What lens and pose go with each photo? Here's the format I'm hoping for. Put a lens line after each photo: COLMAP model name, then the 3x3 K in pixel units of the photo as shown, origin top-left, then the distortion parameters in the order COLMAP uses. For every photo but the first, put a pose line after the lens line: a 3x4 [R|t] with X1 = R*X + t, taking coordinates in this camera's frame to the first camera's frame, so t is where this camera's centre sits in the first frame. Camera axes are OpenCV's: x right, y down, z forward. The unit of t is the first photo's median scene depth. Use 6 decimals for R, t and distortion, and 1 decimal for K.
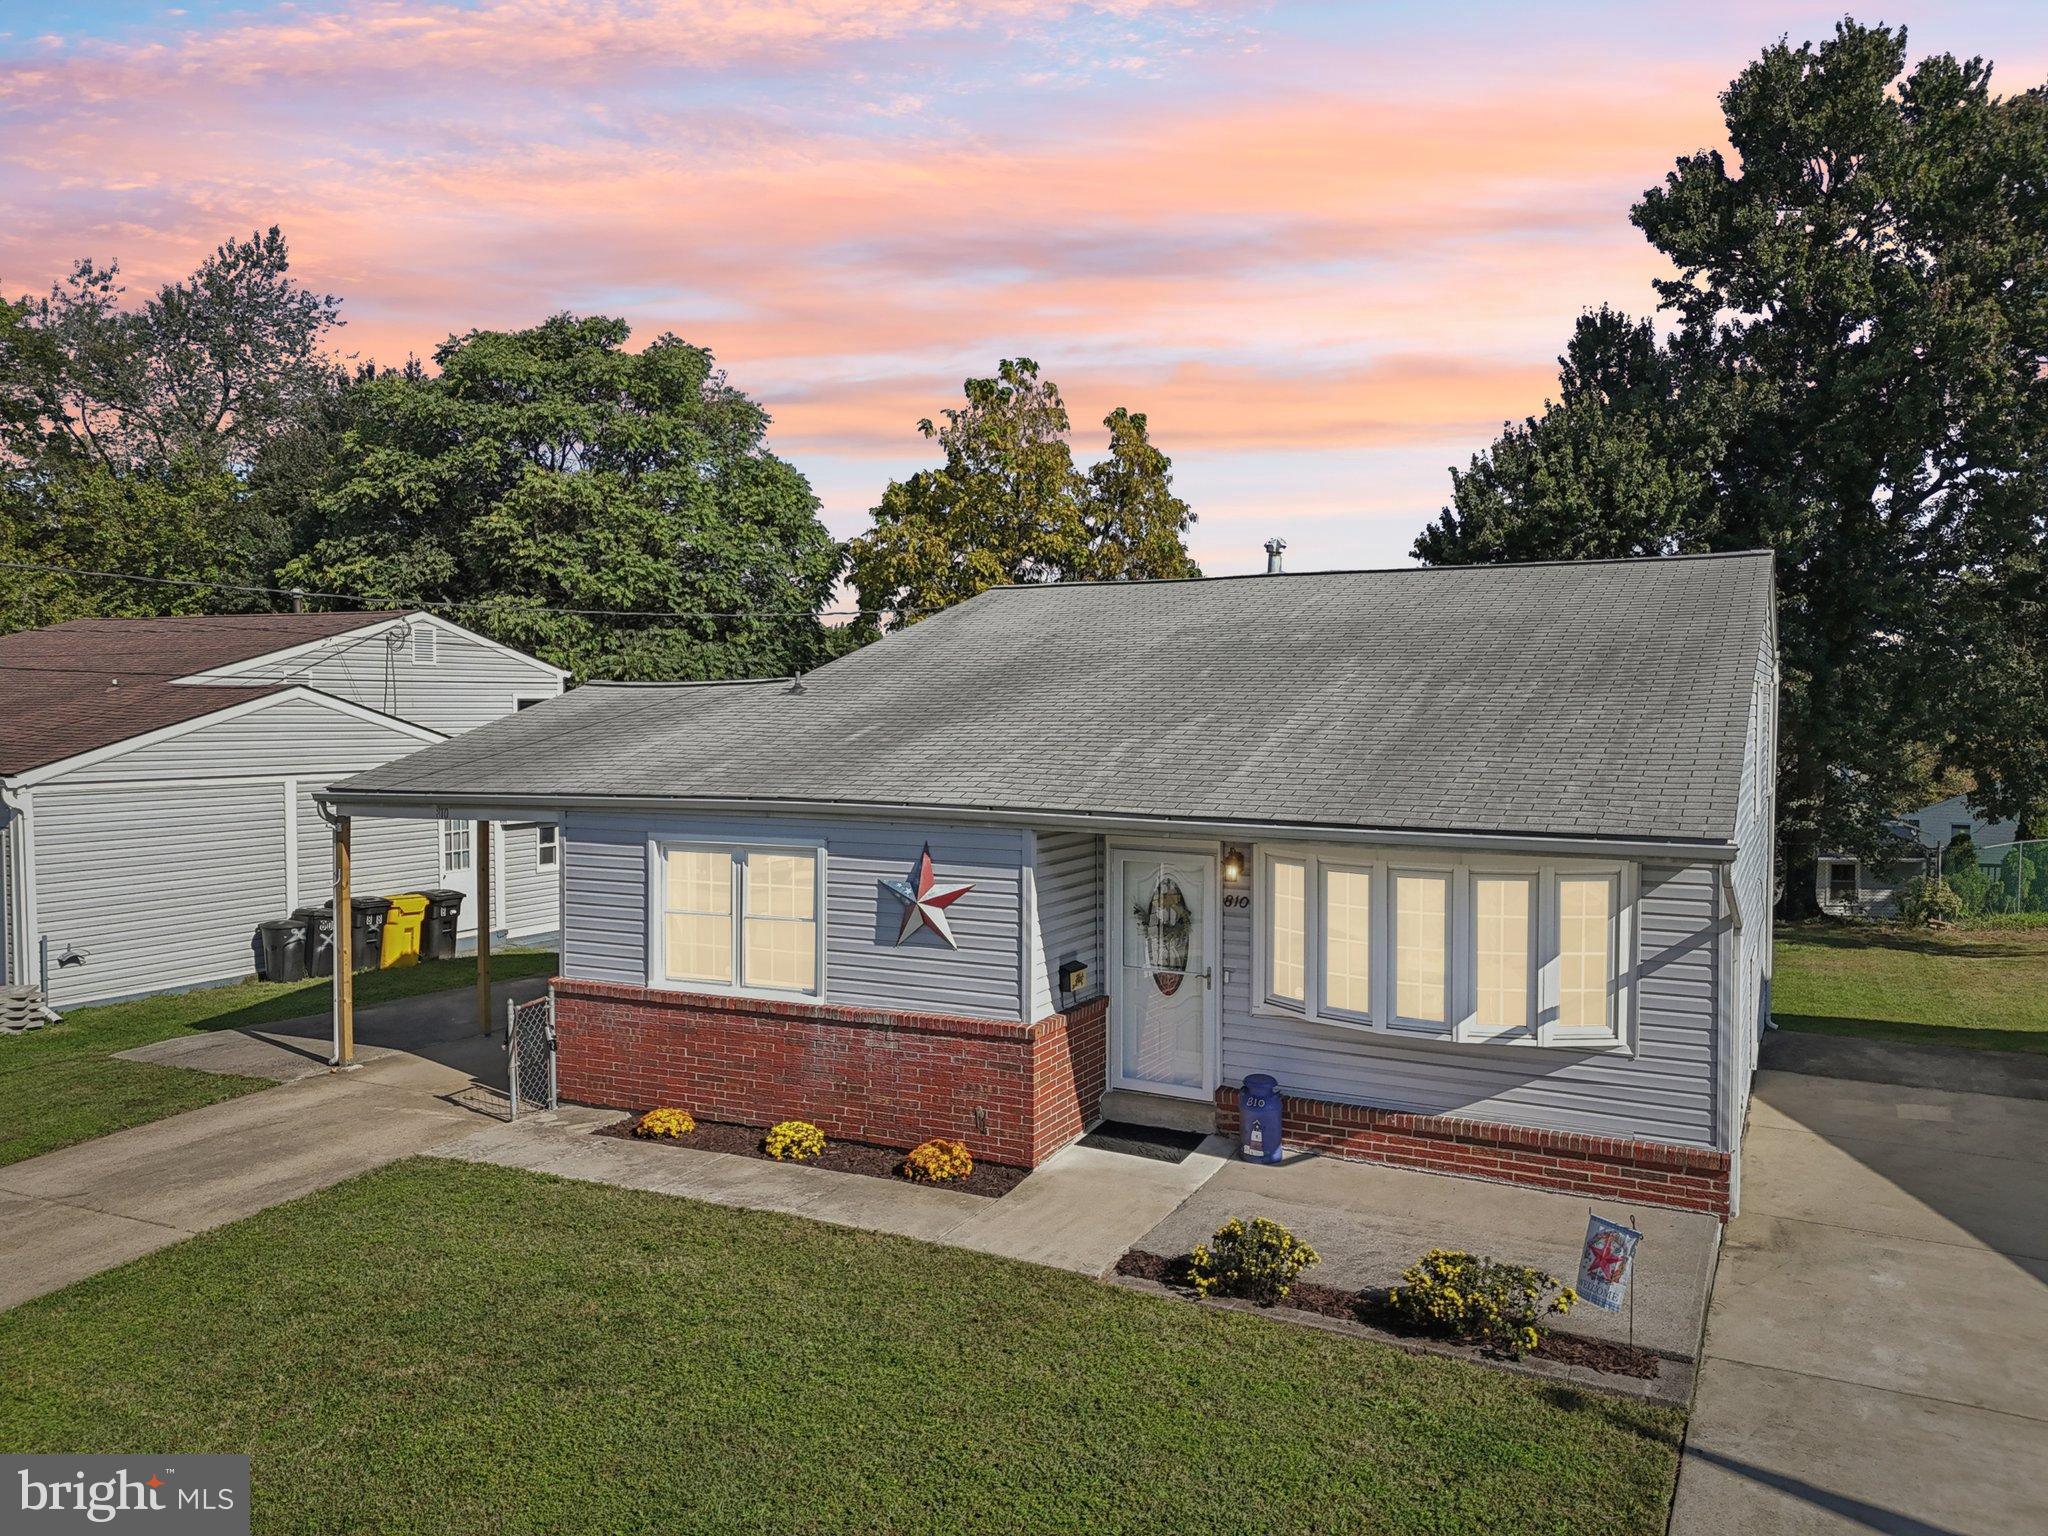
lens RADIAL K [[1539.2, 0, 1056.4], [0, 1539.2, 772.4], [0, 0, 1]] dist [0.083208, -0.074198]
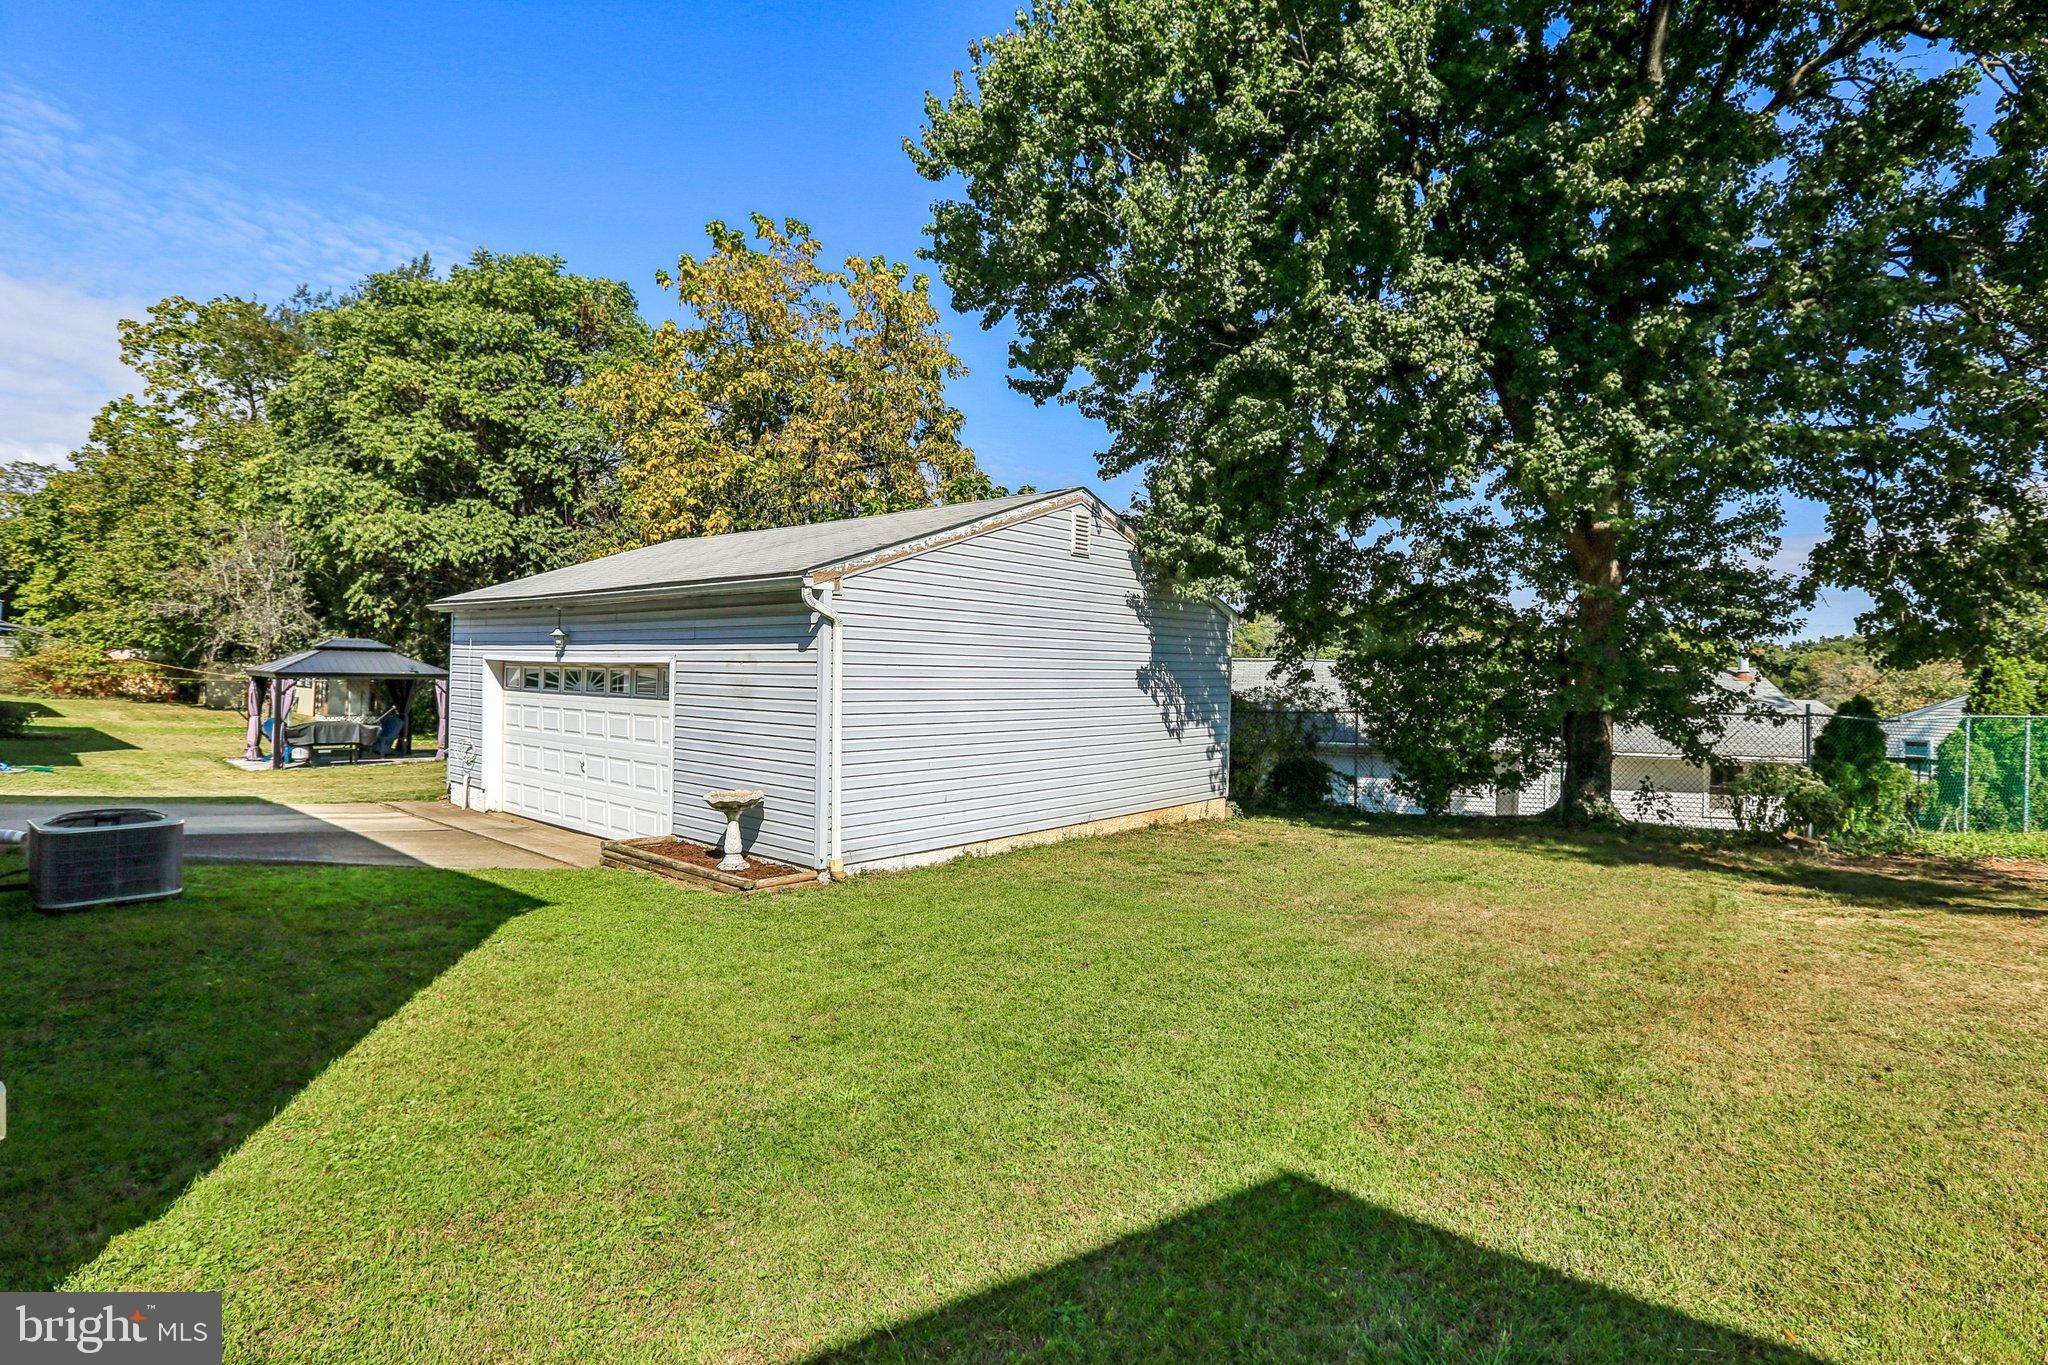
lens RADIAL K [[937.1, 0, 1031.3], [0, 937.1, 676.6], [0, 0, 1]] dist [-0.029101, 0.005214]
pose [[0.965954, 0.018179, -0.258073, 0.895266], [-0.026210, 0.999272, -0.027709, 0.123136], [0.257382, 0.033530, 0.965728, 1.426629]]
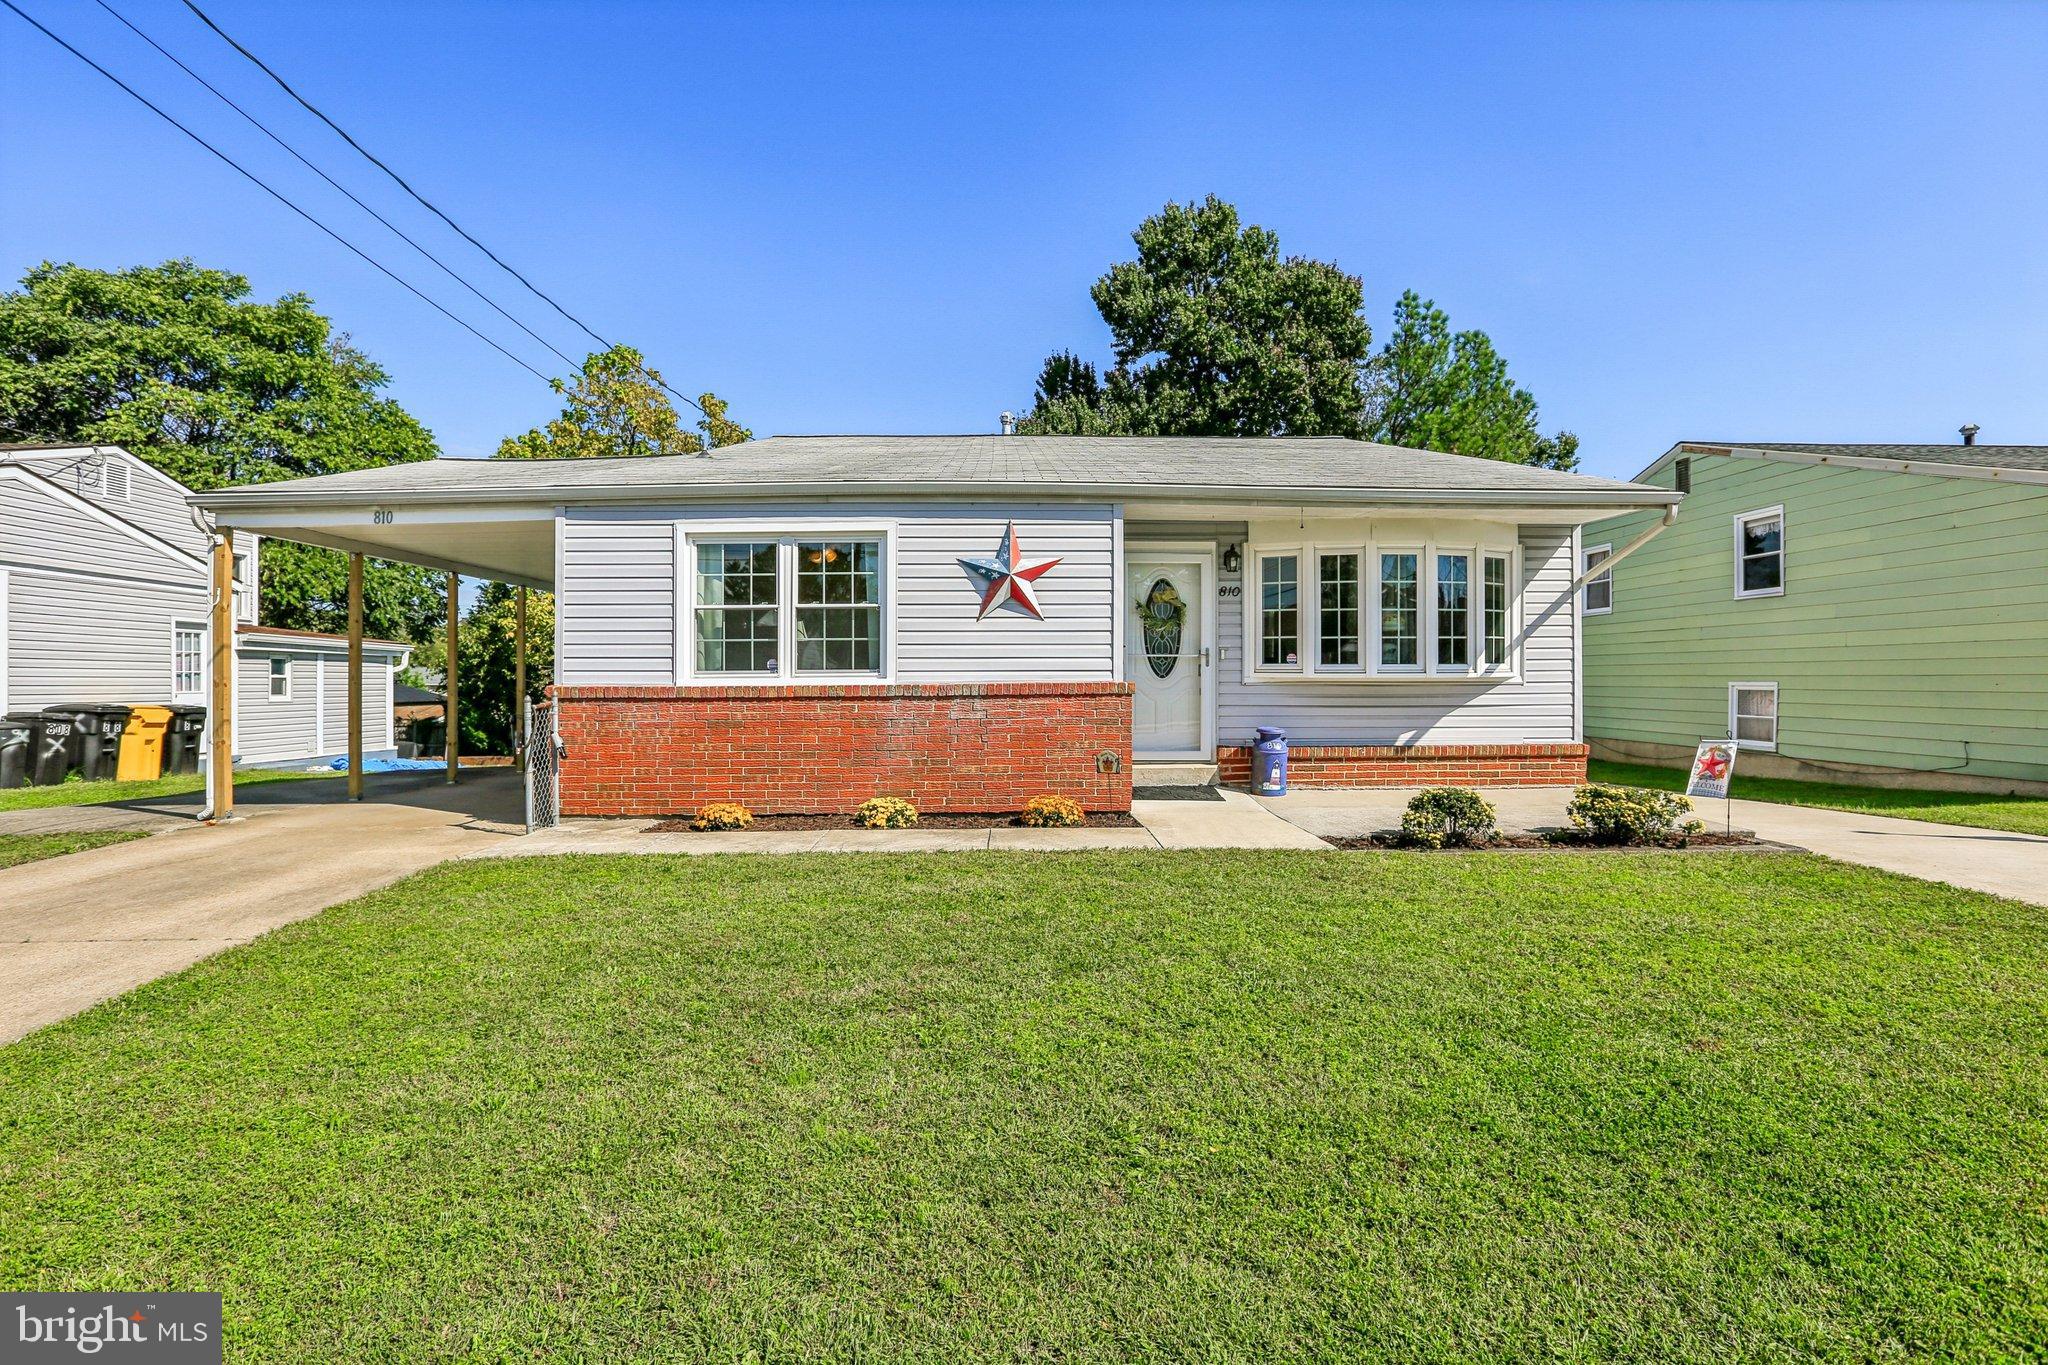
lens RADIAL K [[1000.6, 0, 1034.1], [0, 1000.6, 680.1], [0, 0, 1]] dist [-0.039575, 0.015425]
pose [[0.880151, -0.007391, 0.474637, -0.361132], [0.030177, 0.998727, -0.040409, 0.166879], [-0.473734, 0.049889, 0.879254, 0.355655]]
